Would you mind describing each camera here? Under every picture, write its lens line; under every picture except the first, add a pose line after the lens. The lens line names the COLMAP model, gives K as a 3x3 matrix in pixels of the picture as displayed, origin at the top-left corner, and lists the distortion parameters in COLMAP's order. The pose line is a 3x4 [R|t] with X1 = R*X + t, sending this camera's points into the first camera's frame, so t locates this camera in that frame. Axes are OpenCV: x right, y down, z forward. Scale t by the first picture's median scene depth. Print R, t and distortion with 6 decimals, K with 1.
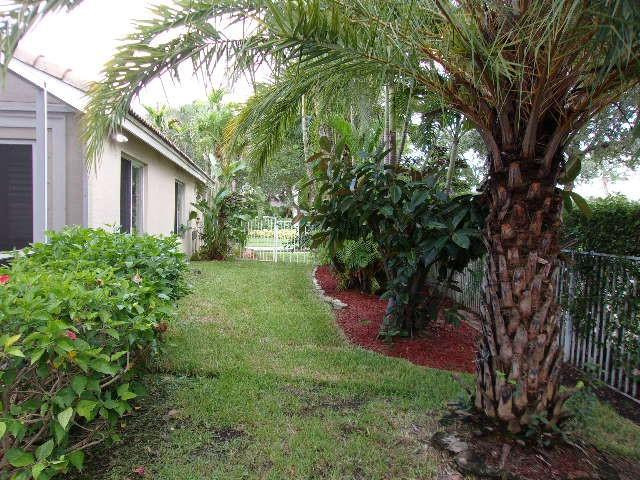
lens RADIAL K [[522.0, 0, 312.6], [0, 522.0, 239.0], [0, 0, 1]] dist [0.014965, 0.003469]
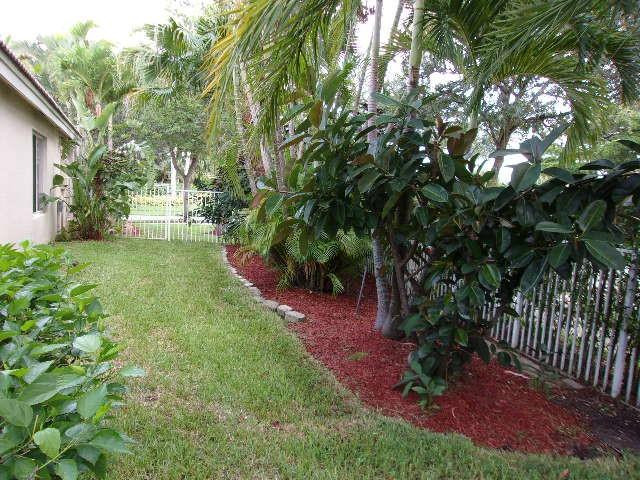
lens RADIAL K [[522.0, 0, 312.6], [0, 522.0, 239.0], [0, 0, 1]] dist [0.014965, 0.003469]
pose [[0.970050, -0.004009, 0.242874, -0.056046], [-0.012539, 0.997704, 0.066552, -0.016294], [-0.242583, -0.067604, 0.967772, 0.173684]]
